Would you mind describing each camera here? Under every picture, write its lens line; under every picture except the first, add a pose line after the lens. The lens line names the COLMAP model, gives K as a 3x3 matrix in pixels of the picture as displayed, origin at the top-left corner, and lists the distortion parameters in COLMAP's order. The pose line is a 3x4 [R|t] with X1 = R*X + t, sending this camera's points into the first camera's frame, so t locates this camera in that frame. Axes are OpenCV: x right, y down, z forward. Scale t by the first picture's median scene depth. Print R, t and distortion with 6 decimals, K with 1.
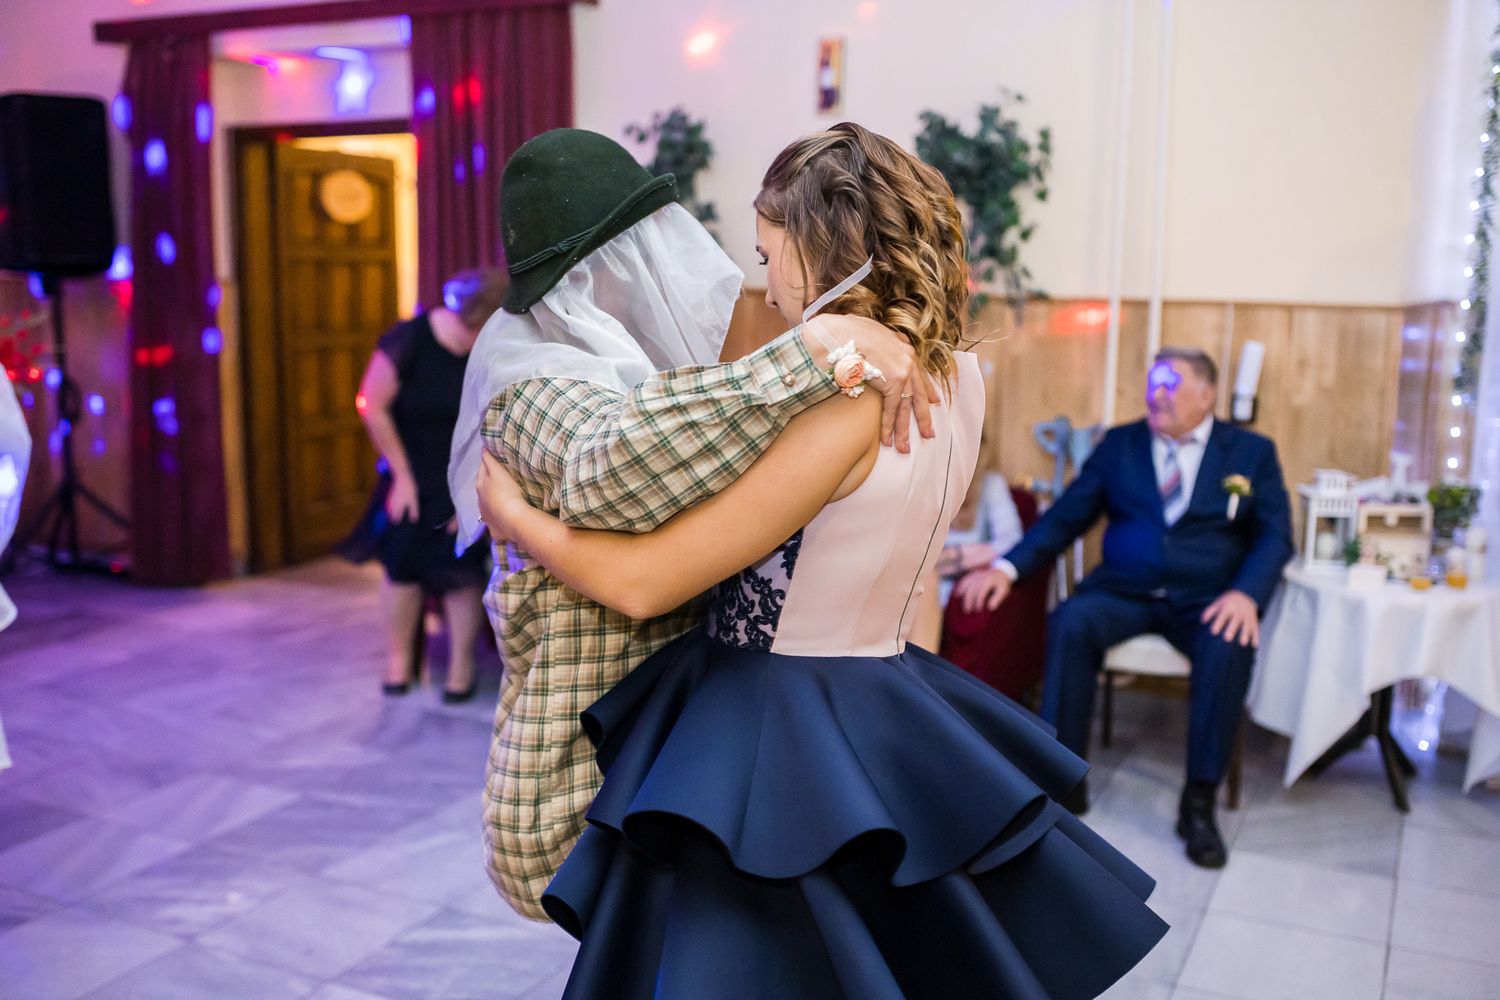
lens RADIAL K [[1430.8, 0, 726.2], [0, 1430.8, 485.2], [0, 0, 1]] dist [-0.029032, 0.000000]
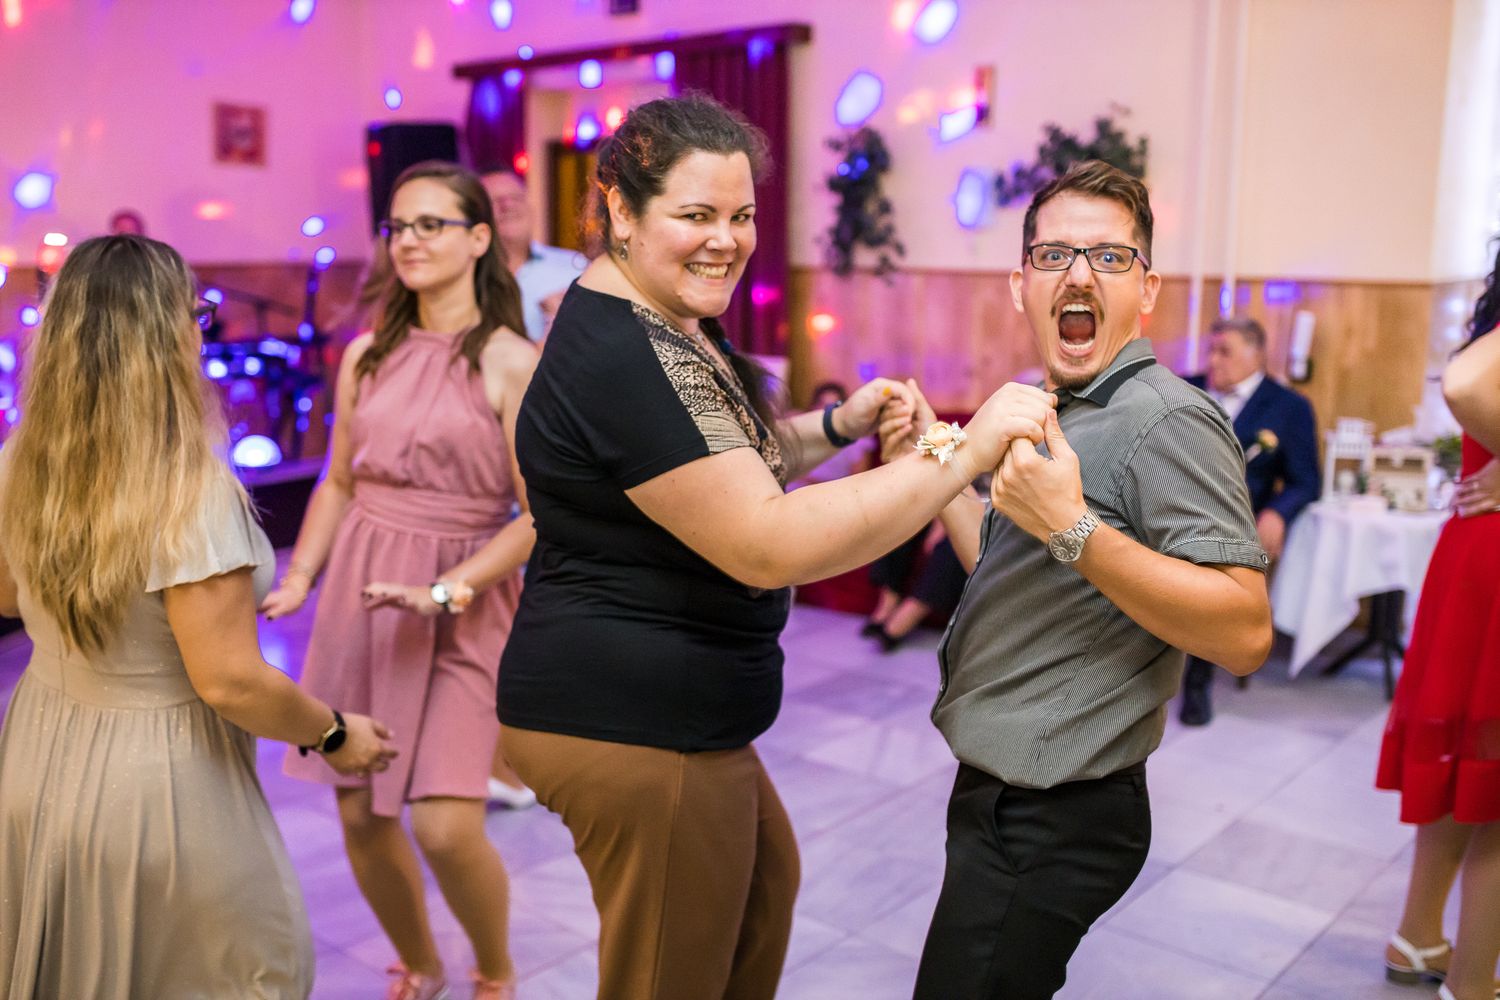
lens RADIAL K [[1430.8, 0, 741.5], [0, 1430.8, 496.9], [0, 0, 1]] dist [-0.029032, 0.000000]
pose [[0.967571, 0.038812, -0.249599, 0.215670], [-0.034036, 0.999146, 0.023427, 0.042124], [0.250296, -0.014172, 0.968066, -0.279491]]
